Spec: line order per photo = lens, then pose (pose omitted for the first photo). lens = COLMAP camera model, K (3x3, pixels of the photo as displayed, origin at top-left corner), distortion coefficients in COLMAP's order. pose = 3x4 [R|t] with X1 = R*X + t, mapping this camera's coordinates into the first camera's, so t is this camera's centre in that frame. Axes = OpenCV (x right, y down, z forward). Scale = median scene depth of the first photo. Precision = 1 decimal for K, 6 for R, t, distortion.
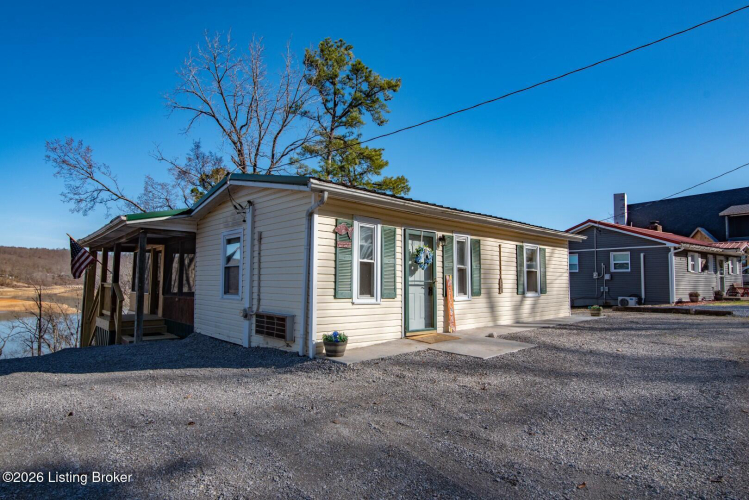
lens RADIAL K [[407.4, 0, 374.5], [0, 407.4, 250.0], [0, 0, 1]] dist [-0.001583, -0.000047]
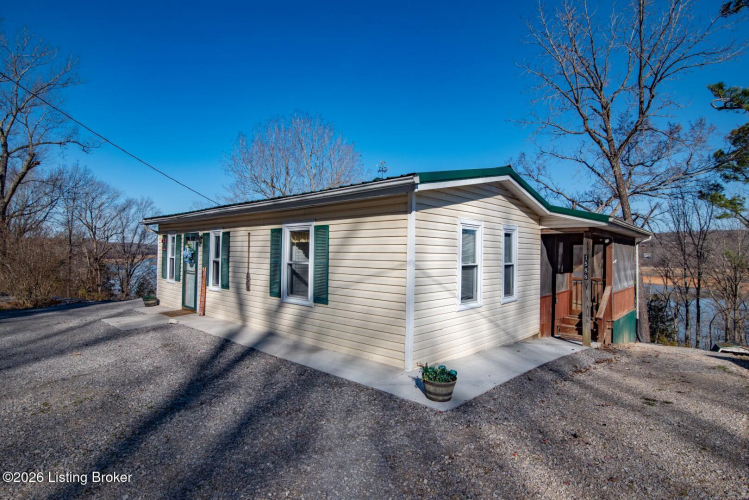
lens RADIAL K [[372.2, 0, 374.5], [0, 372.2, 250.0], [0, 0, 1]] dist [-0.001042, -0.001046]
pose [[0.081192, -0.021371, -0.996469, 1.173757], [0.058756, 0.998134, -0.016619, 0.053986], [0.994965, -0.057199, 0.082296, 1.276332]]
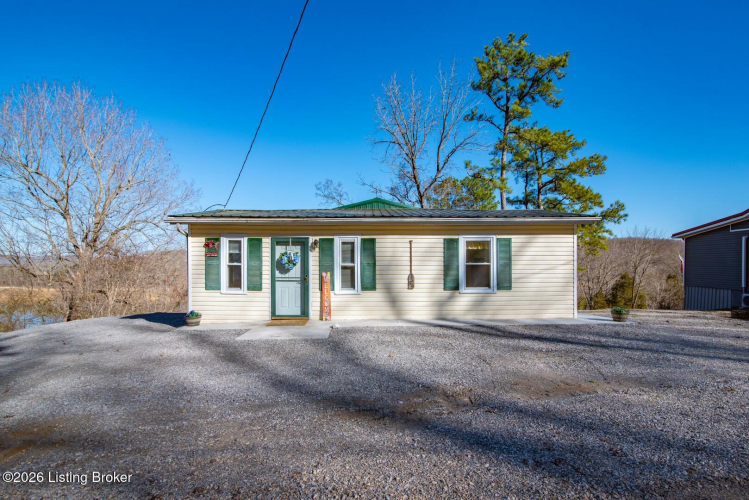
lens RADIAL K [[352.1, 0, 373.7], [0, 352.1, 265.8], [0, 0, 1]] dist [-0.026655, 0.000023]
pose [[0.747333, -0.012794, -0.664327, 0.874133], [0.059087, 0.997133, 0.047267, 0.002751], [0.661818, -0.074577, 0.745946, 0.304356]]
